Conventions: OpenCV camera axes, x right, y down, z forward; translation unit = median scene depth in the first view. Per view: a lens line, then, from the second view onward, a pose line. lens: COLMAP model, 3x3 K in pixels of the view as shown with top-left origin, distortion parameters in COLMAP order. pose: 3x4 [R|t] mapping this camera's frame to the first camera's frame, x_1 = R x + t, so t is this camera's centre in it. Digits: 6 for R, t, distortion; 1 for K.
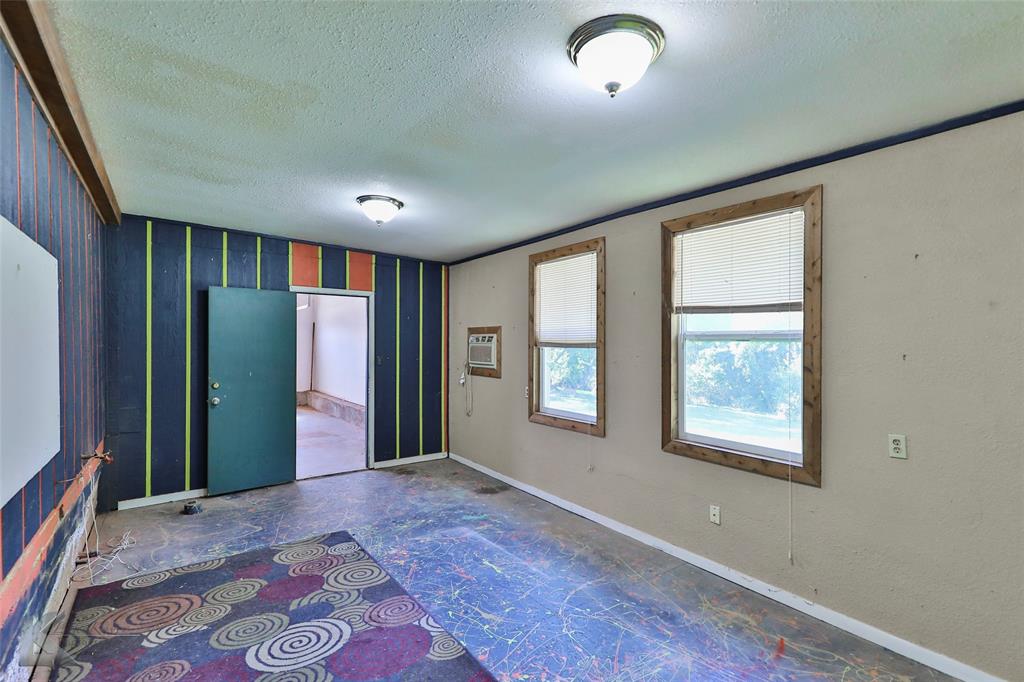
lens RADIAL K [[505.0, 0, 511.0], [0, 505.0, 342.5], [0, 0, 1]] dist [0.021771, -0.011114]
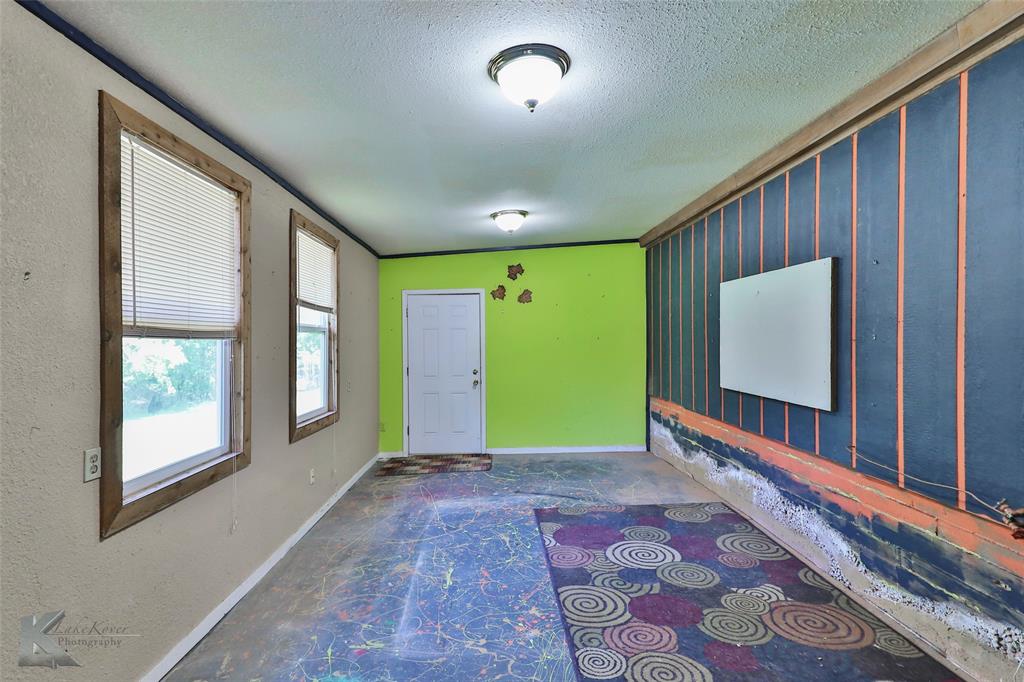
lens RADIAL K [[505.0, 0, 511.0], [0, 505.0, 342.5], [0, 0, 1]] dist [0.021771, -0.011114]
pose [[-0.849481, 0.005480, 0.527590, -0.683218], [0.010919, 0.999915, 0.007195, 0.020698], [-0.527506, 0.011872, -0.849468, 1.910565]]
